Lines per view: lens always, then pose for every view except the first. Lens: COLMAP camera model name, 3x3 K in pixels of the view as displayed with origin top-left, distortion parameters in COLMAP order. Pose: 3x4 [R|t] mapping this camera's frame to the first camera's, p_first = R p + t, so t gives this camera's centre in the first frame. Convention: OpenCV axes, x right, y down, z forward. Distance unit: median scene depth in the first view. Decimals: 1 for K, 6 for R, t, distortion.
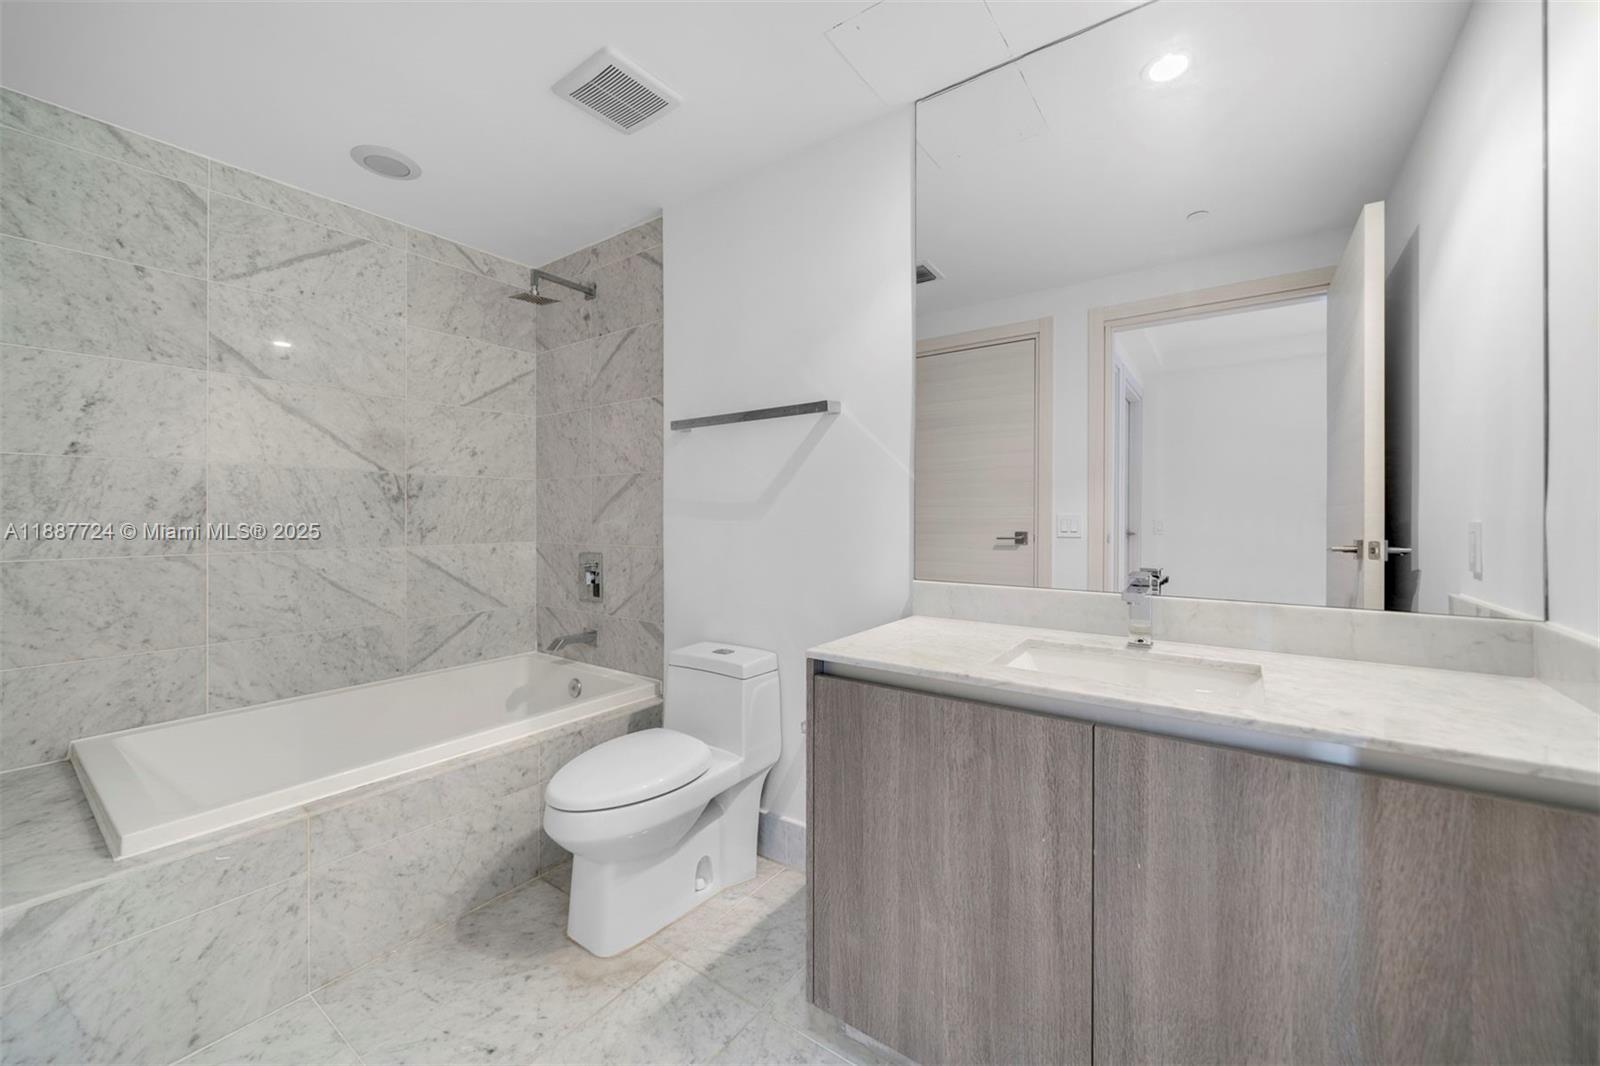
lens RADIAL K [[632.0, 0, 788.2], [0, 632.0, 515.9], [0, 0, 1]] dist [-0.000050, 0.000265]
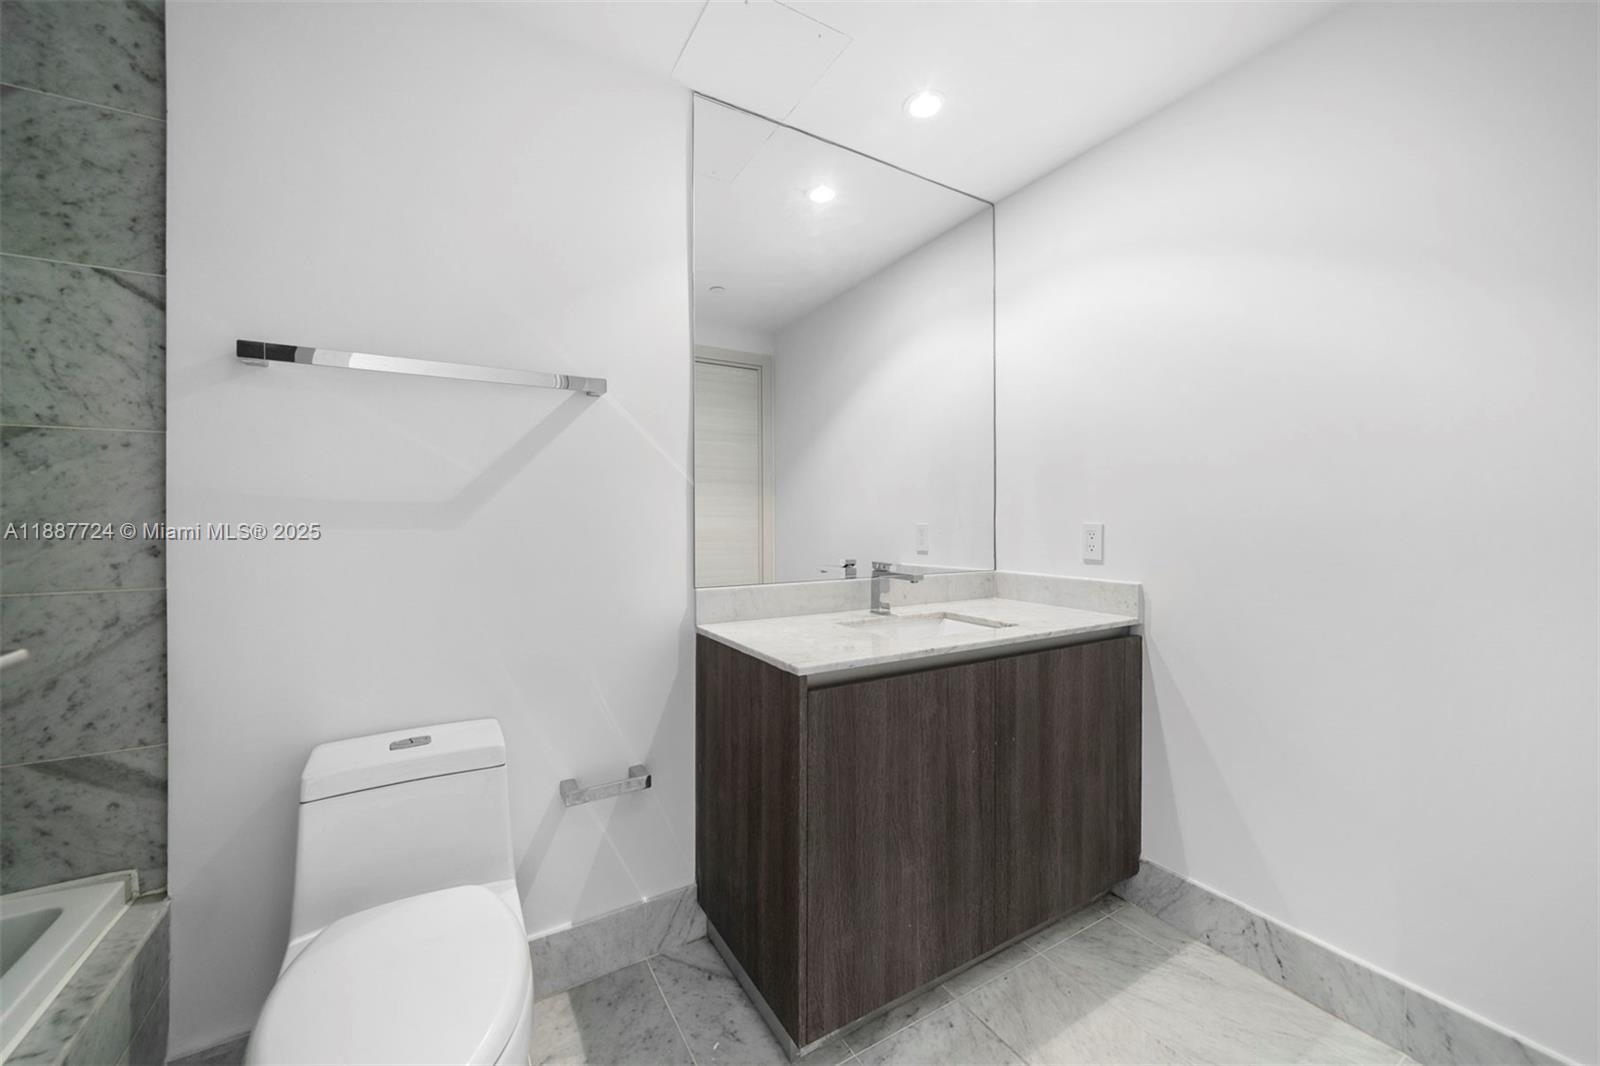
lens RADIAL K [[632.0, 0, 788.2], [0, 632.0, 515.9], [0, 0, 1]] dist [-0.000050, 0.000265]
pose [[0.387889, 0.001364, 0.921705, -0.920318], [0.002534, 0.999994, -0.002546, -0.008308], [-0.921702, 0.003323, 0.387883, 0.726315]]
